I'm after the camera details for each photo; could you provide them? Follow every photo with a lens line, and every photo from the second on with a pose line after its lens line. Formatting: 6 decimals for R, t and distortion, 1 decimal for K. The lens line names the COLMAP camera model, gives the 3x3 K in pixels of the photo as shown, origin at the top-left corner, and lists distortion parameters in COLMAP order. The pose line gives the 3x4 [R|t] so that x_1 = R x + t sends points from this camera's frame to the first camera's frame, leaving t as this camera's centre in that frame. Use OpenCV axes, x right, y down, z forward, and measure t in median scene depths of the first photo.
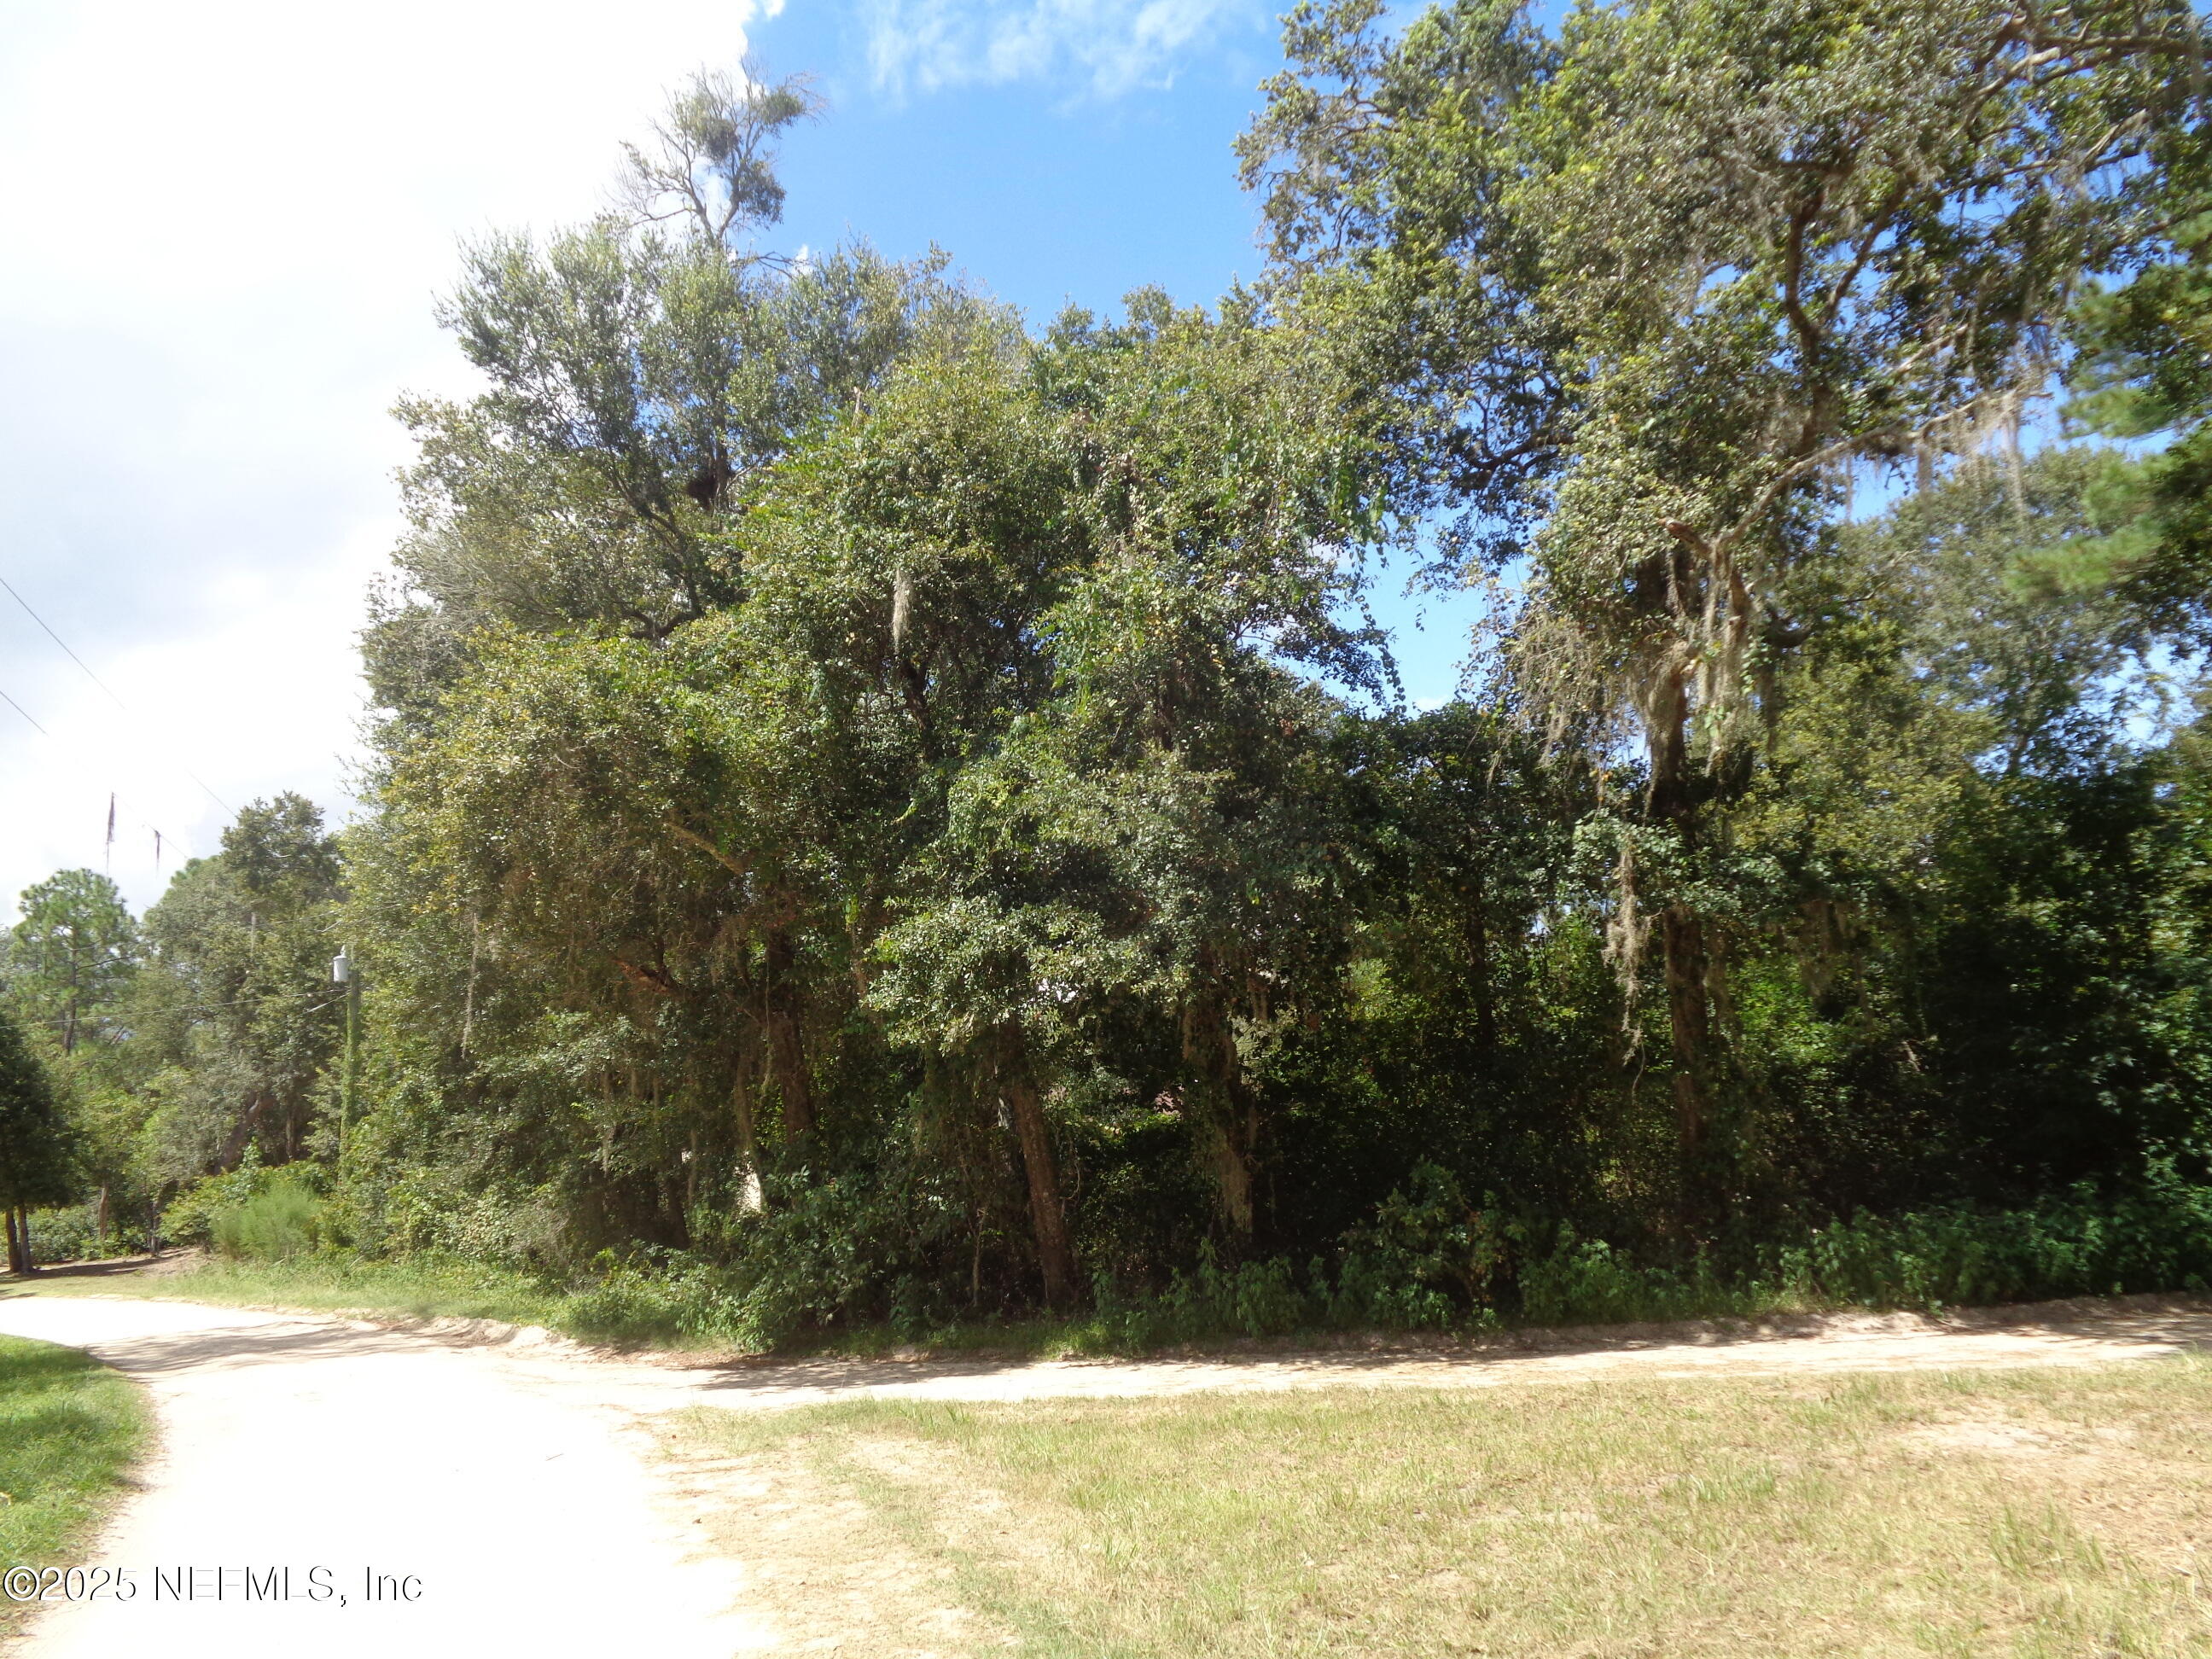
lens RADIAL K [[1631.9, 0, 1102.0], [0, 1631.9, 829.0], [0, 0, 1]] dist [-0.007853, 0.006740]
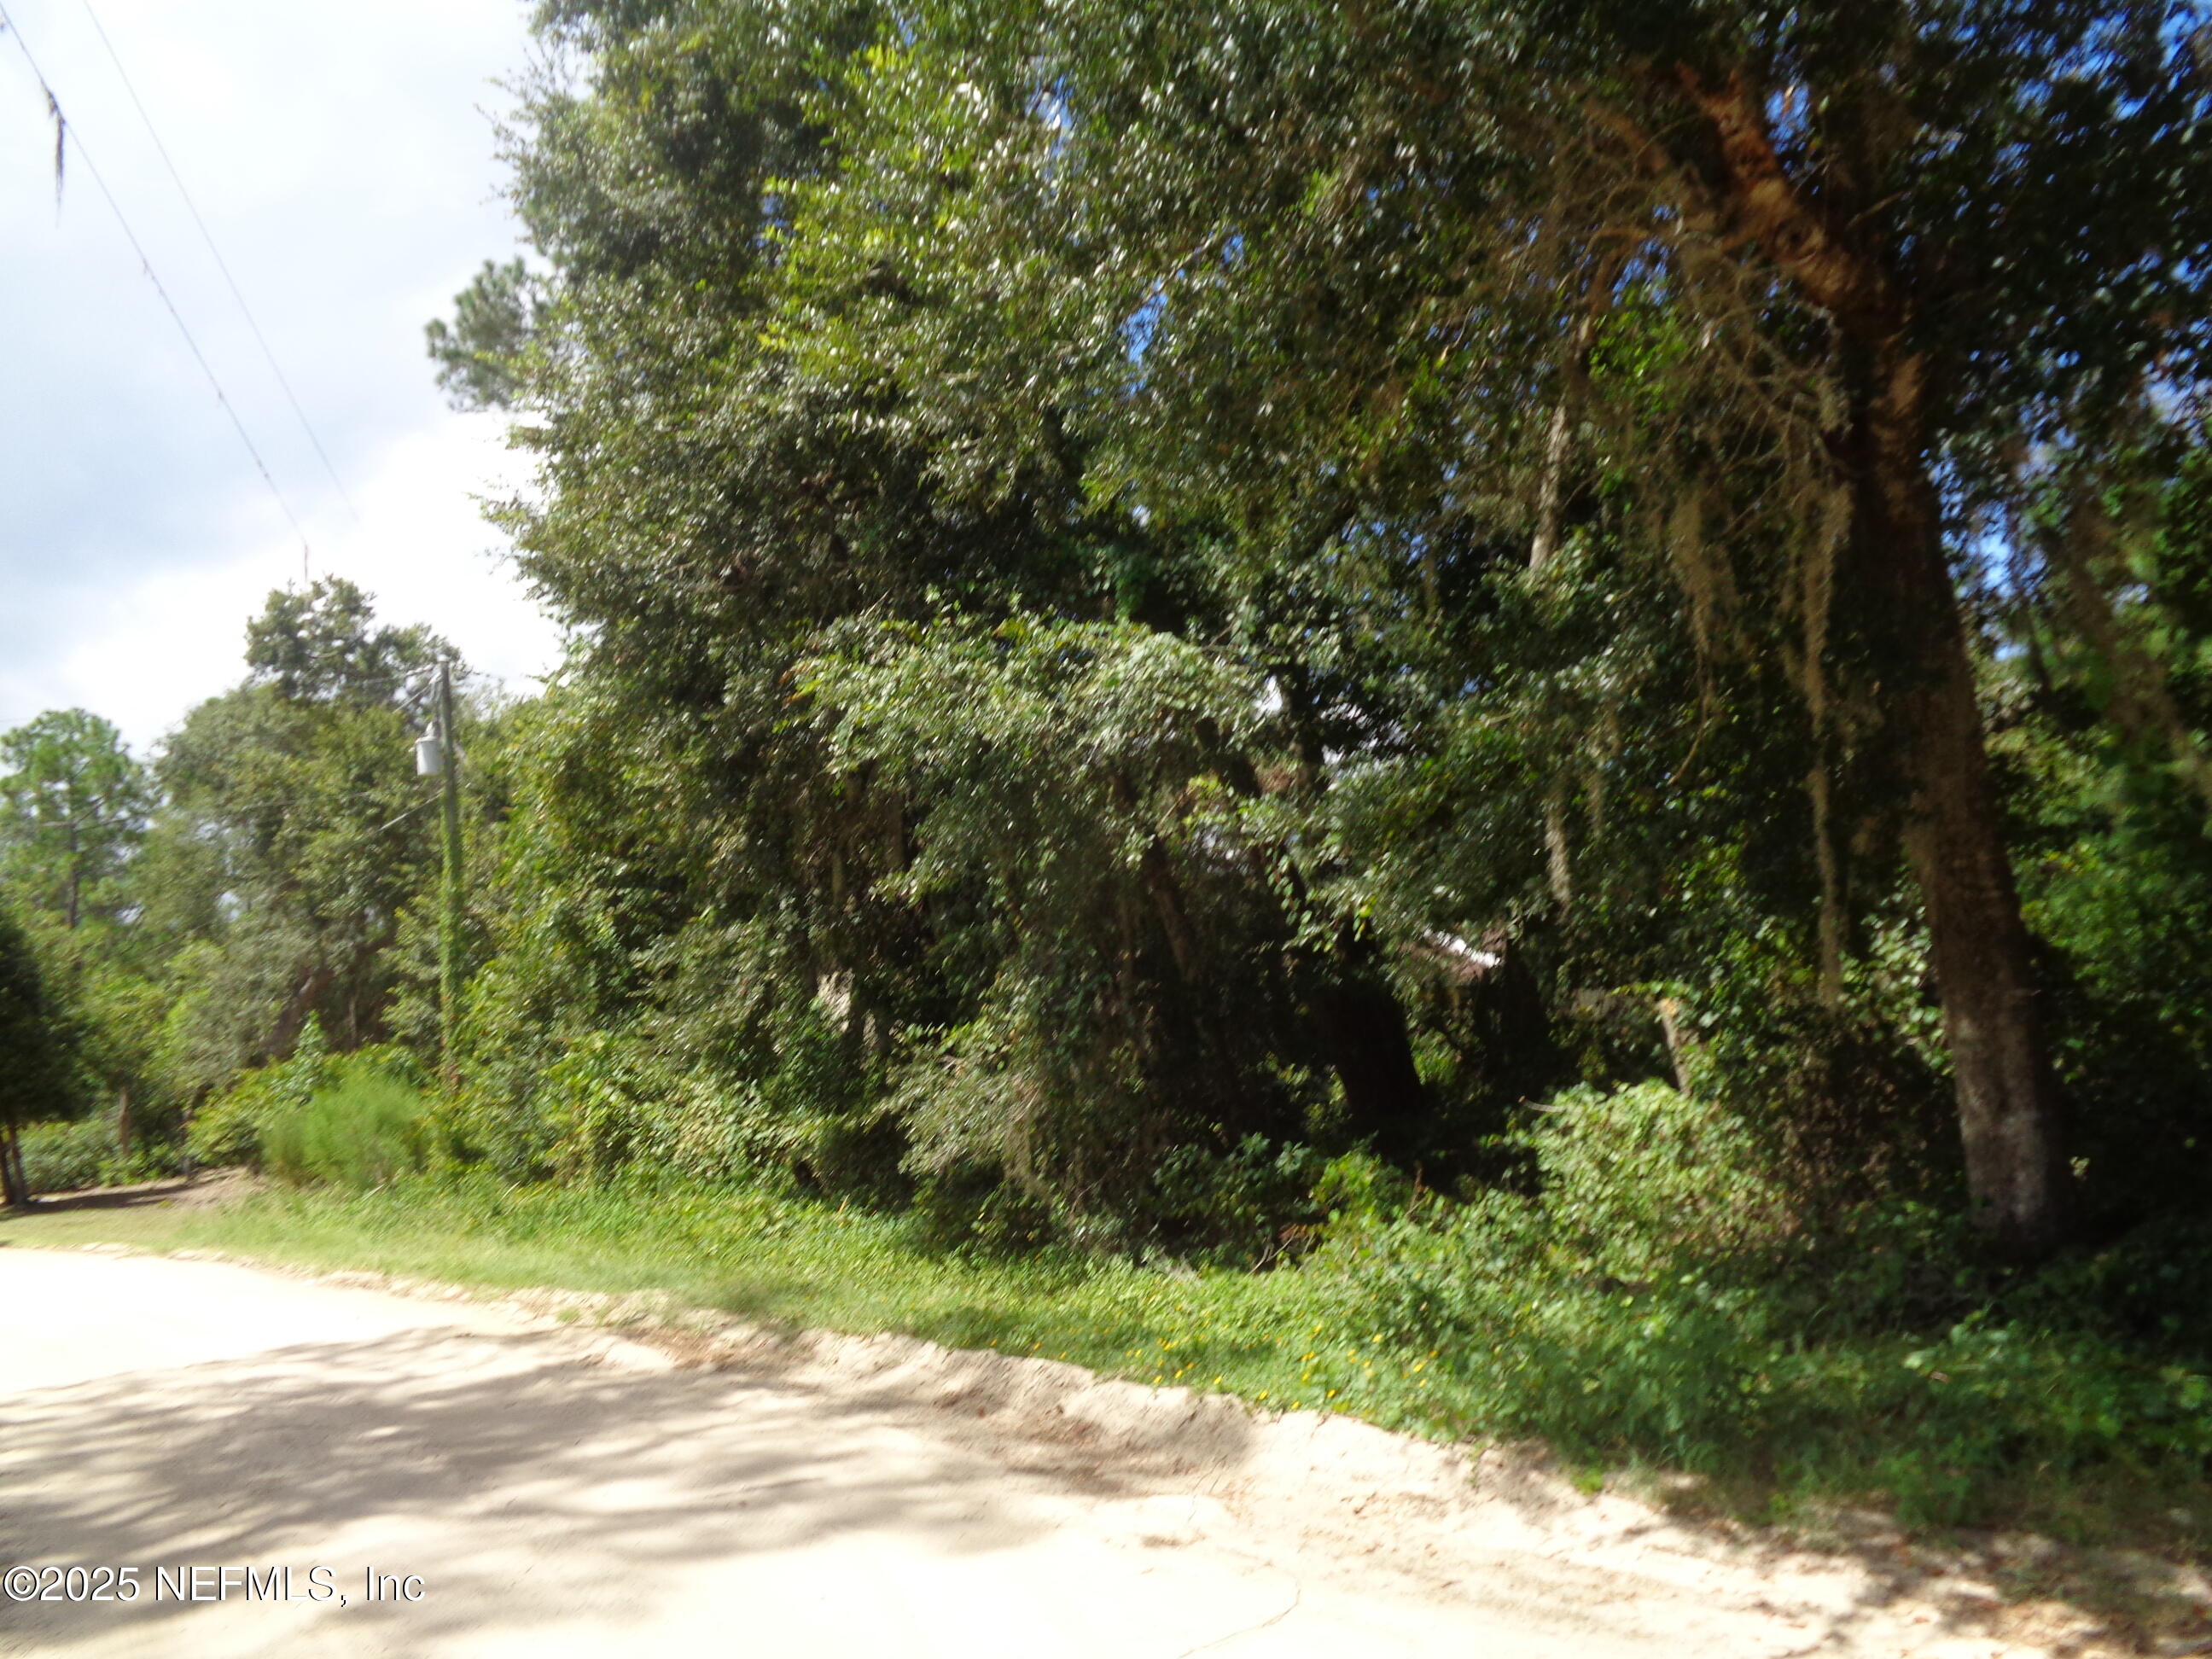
lens RADIAL K [[1631.9, 0, 1110.1], [0, 1631.9, 830.4], [0, 0, 1]] dist [-0.007853, 0.006740]
pose [[0.999600, -0.026387, -0.010177, -0.146251], [0.026964, 0.997745, 0.061458, 0.067247], [0.008532, -0.061708, 0.998058, 0.267541]]
